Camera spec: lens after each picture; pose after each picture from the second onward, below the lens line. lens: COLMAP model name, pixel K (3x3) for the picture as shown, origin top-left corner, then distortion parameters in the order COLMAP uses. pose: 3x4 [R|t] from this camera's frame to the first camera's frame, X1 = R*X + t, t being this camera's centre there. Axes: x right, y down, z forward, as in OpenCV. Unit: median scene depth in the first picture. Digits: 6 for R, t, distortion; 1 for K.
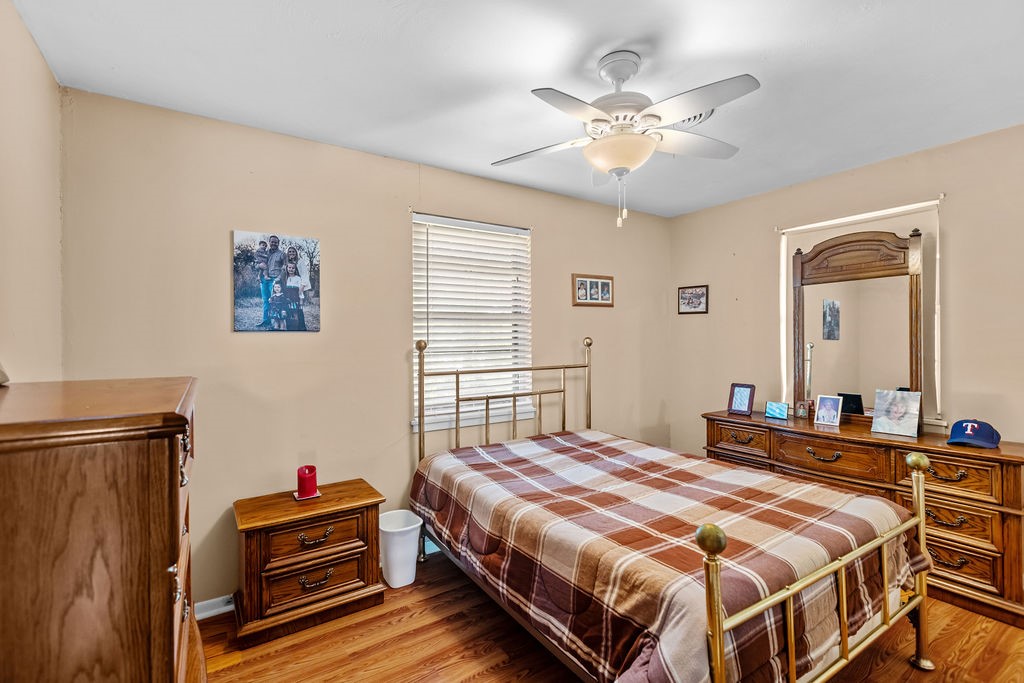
lens RADIAL K [[468.7, 0, 513.1], [0, 468.7, 339.4], [0, 0, 1]] dist [0.001919, -0.001129]
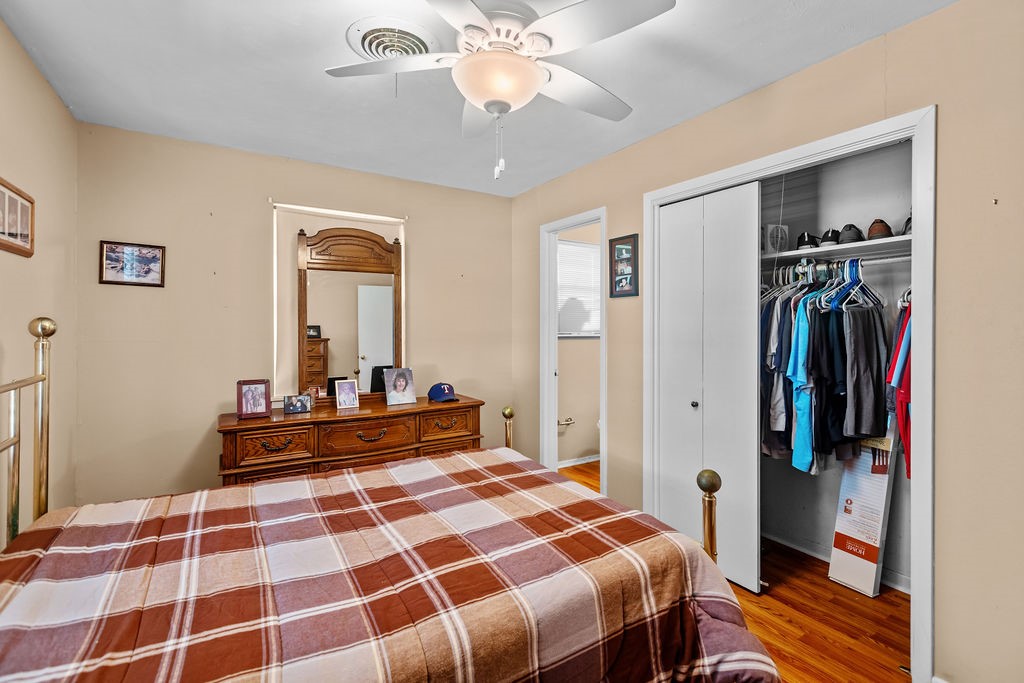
lens RADIAL K [[468.7, 0, 503.3], [0, 468.7, 327.4], [0, 0, 1]] dist [0.001919, -0.001129]
pose [[0.022507, 0.004861, 0.999735, -0.436080], [-0.004513, 0.999978, -0.004761, 0.008305], [-0.999736, -0.004405, 0.022529, 0.770955]]
